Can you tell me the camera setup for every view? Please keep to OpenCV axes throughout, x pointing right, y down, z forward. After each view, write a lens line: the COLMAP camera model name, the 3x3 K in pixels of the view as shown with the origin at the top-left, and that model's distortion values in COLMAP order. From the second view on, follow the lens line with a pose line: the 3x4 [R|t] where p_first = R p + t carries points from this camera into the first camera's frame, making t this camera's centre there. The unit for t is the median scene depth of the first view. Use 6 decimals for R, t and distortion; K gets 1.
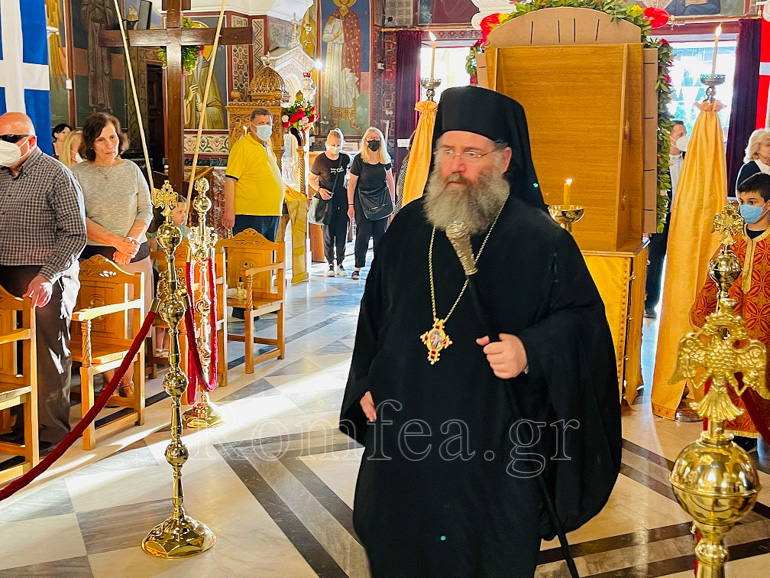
lens RADIAL K [[917.3, 0, 385.8], [0, 917.3, 289.3], [0, 0, 1]] dist [0.024464, 0.000000]
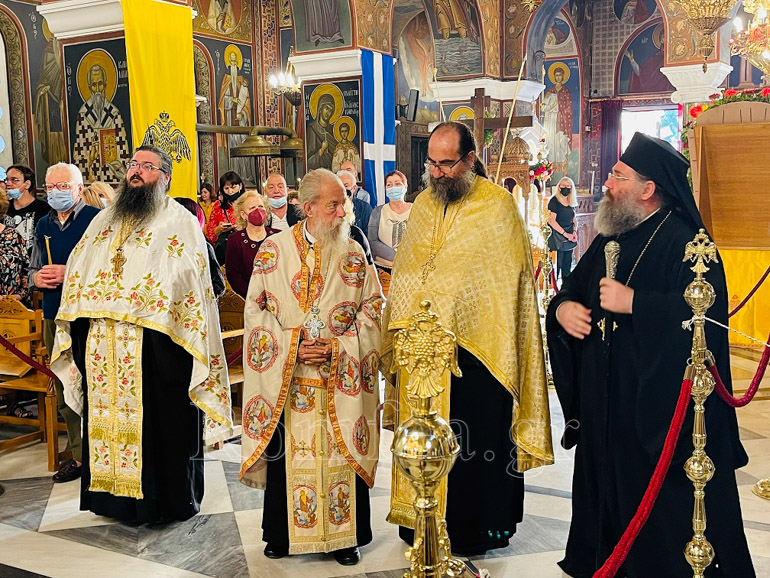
lens RADIAL K [[917.3, 0, 385.5], [0, 917.3, 291.7], [0, 0, 1]] dist [0.024464, 0.000000]
pose [[0.983738, -0.012544, -0.179170, -0.059752], [0.002977, 0.998560, -0.053564, 0.050566], [0.179583, 0.052160, 0.982359, -0.296294]]
